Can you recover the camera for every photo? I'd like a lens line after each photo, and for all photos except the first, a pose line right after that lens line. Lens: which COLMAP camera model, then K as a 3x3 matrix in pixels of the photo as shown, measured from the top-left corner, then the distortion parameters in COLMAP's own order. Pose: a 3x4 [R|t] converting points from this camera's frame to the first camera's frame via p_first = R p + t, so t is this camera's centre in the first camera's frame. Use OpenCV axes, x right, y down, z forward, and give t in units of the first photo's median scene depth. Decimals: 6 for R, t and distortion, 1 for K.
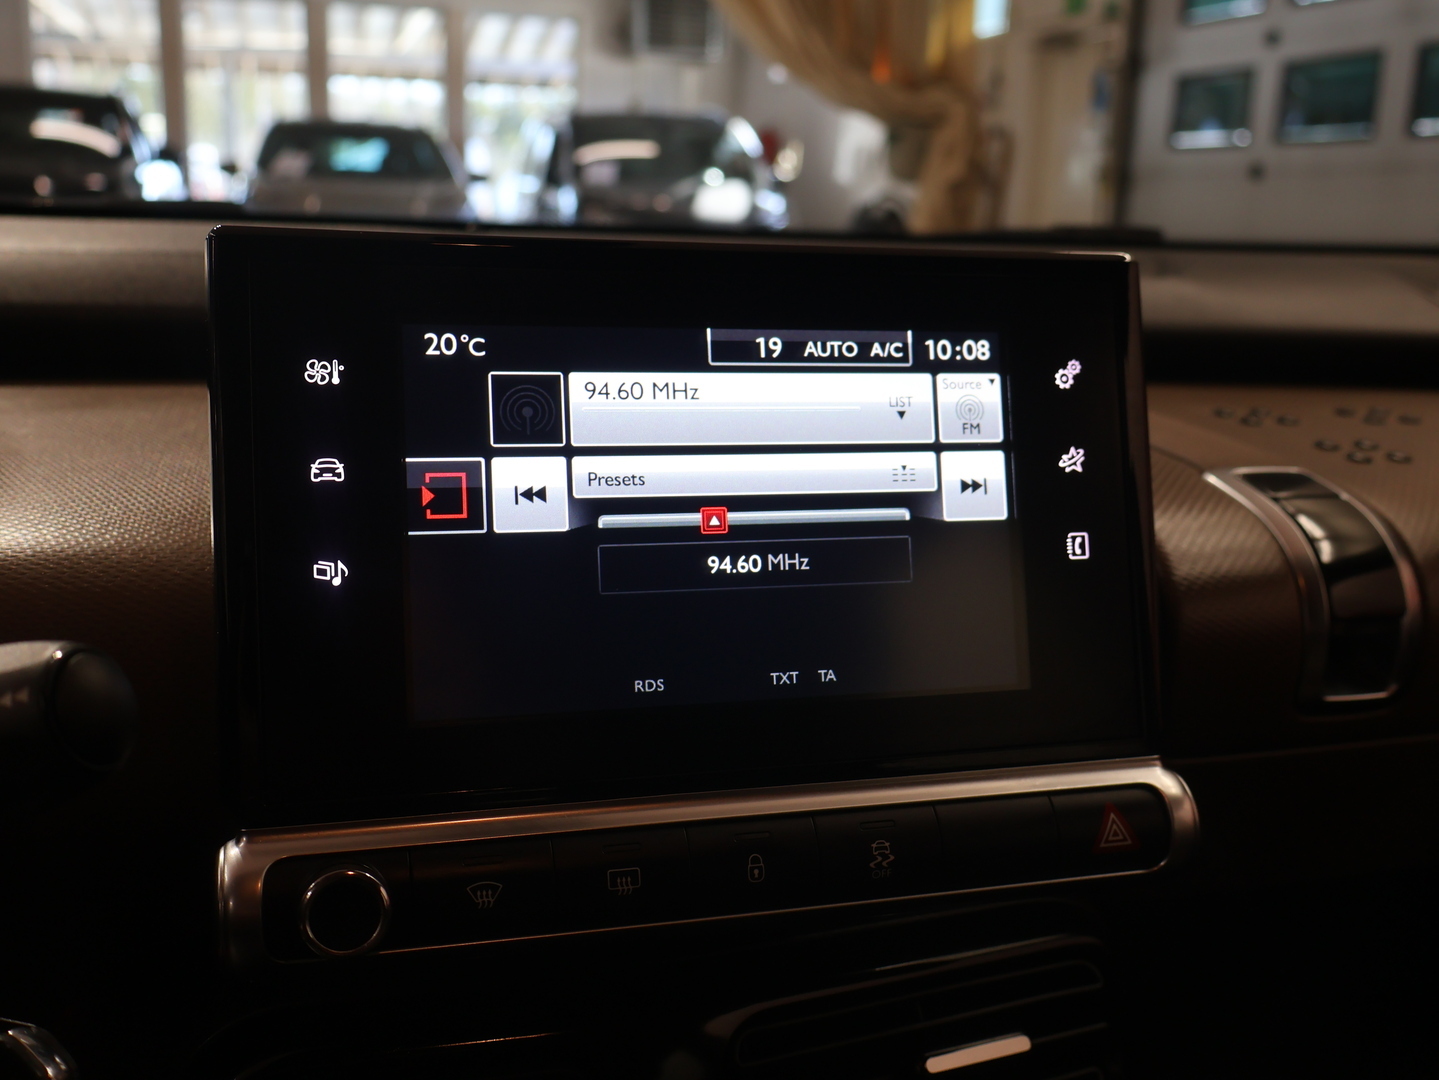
lens RADIAL K [[1521.0, 0, 722.5], [0, 1521.0, 541.0], [0, 0, 1]] dist [0.008513, 0.000000]
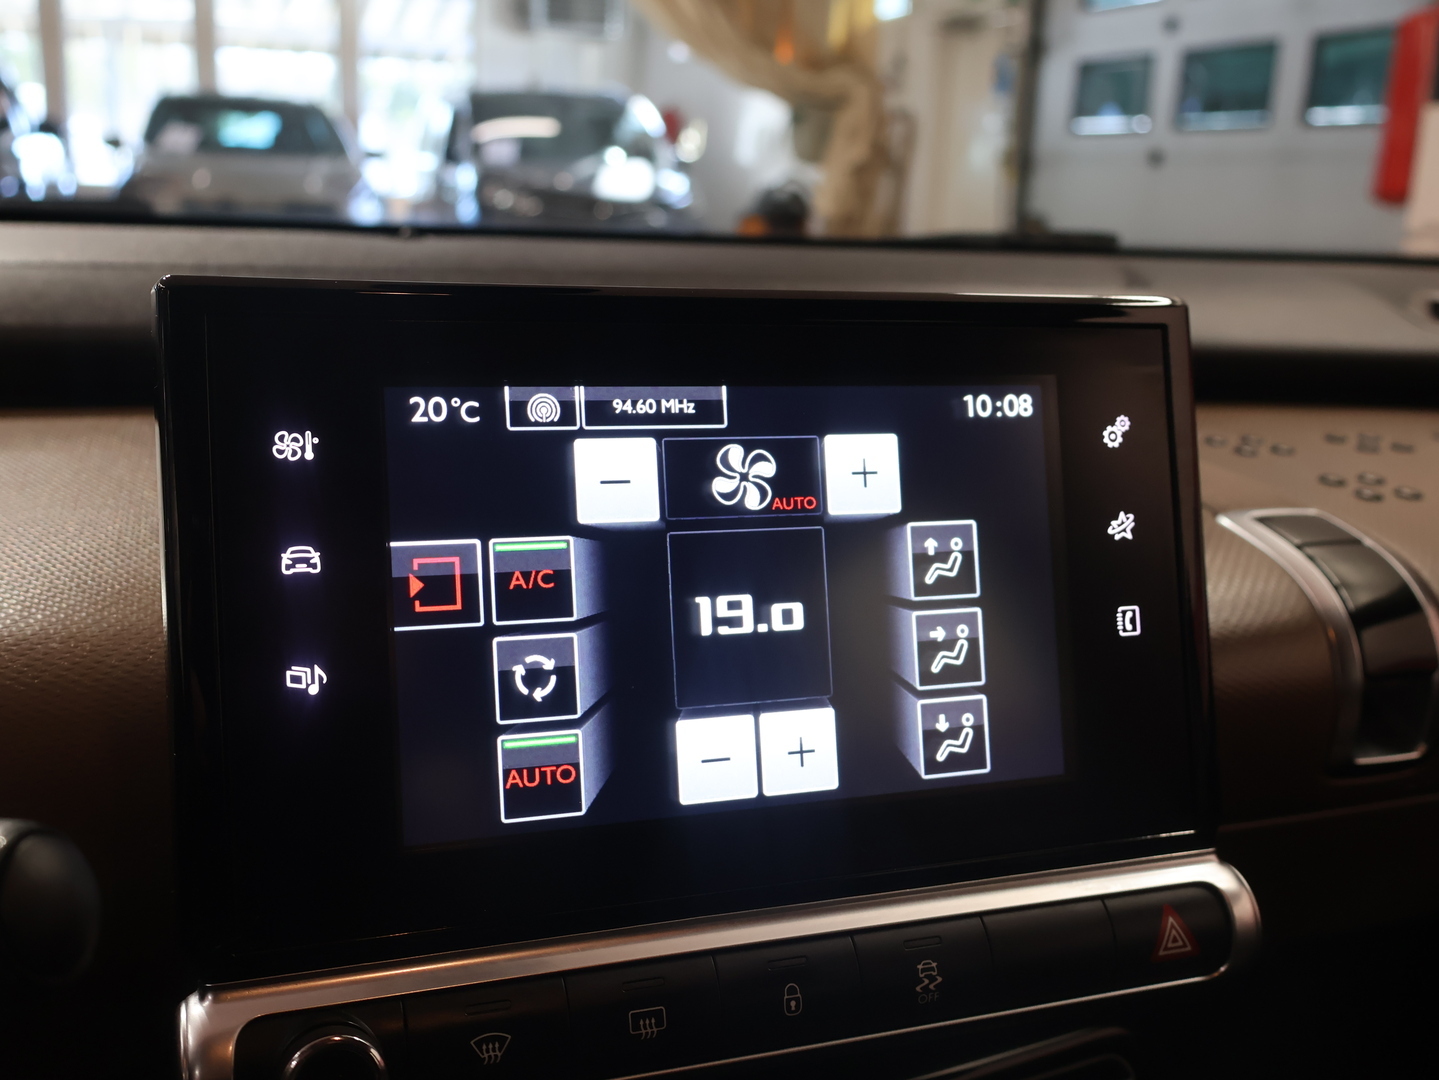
lens RADIAL K [[1521.0, 0, 725.1], [0, 1521.0, 549.7], [0, 0, 1]] dist [0.008513, 0.000000]
pose [[0.997765, -0.007232, 0.066425, -0.055012], [0.005995, 0.999805, 0.018812, -0.047577], [-0.066548, -0.018372, 0.997614, 0.089864]]
